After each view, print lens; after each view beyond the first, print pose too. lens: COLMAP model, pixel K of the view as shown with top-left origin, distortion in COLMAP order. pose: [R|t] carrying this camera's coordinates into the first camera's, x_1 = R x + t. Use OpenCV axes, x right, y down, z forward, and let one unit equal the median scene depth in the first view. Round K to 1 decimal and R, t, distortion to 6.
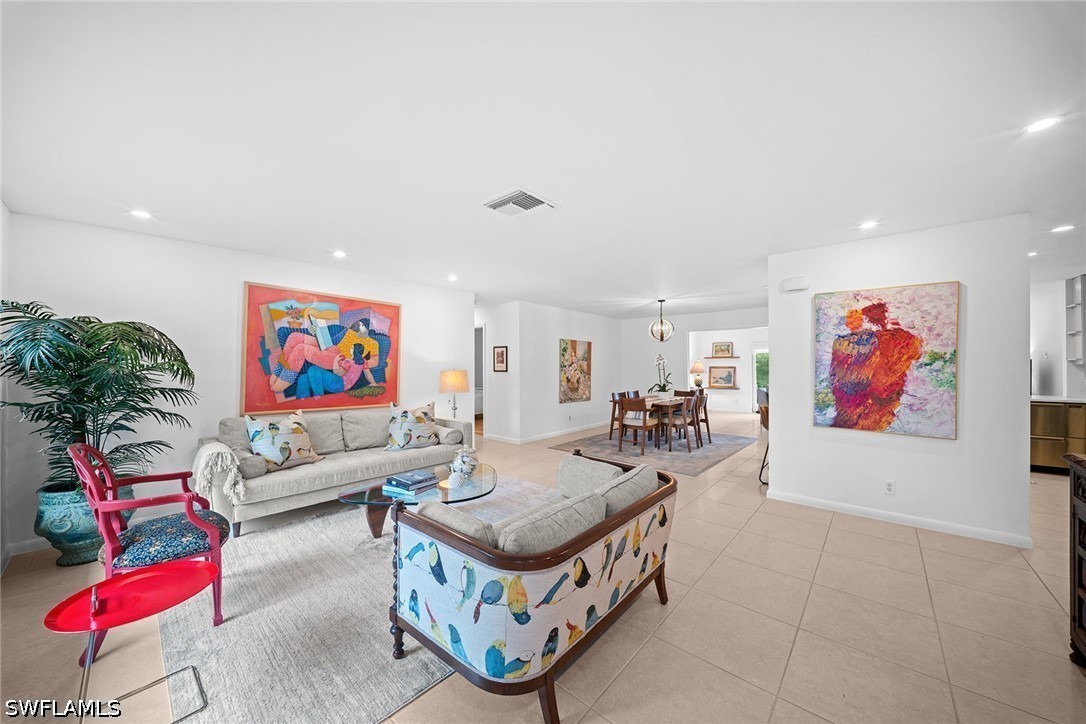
lens RADIAL K [[380.7, 0, 540.4], [0, 380.7, 366.1], [0, 0, 1]] dist [0.005800, -0.005292]
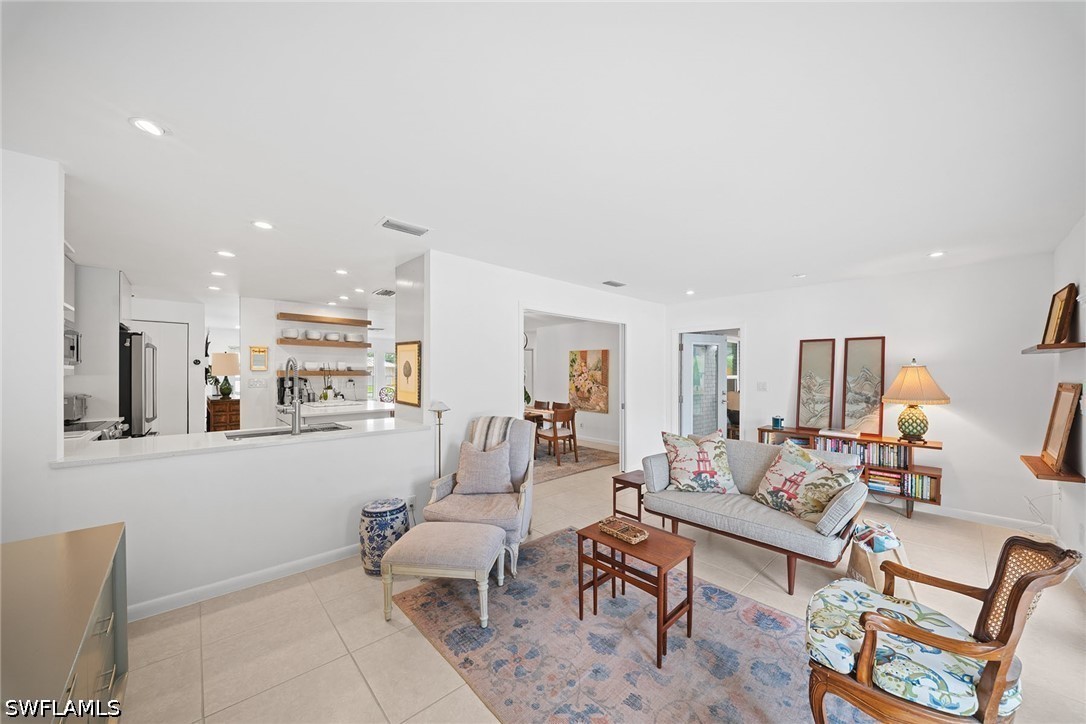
lens RADIAL K [[380.7, 0, 545.1], [0, 380.7, 372.9], [0, 0, 1]] dist [0.005800, -0.005292]
pose [[-0.109223, -0.002426, -0.994014, 1.919429], [-0.001646, 0.999996, -0.002259, -0.009693], [0.994016, 0.001389, -0.109226, 1.727903]]
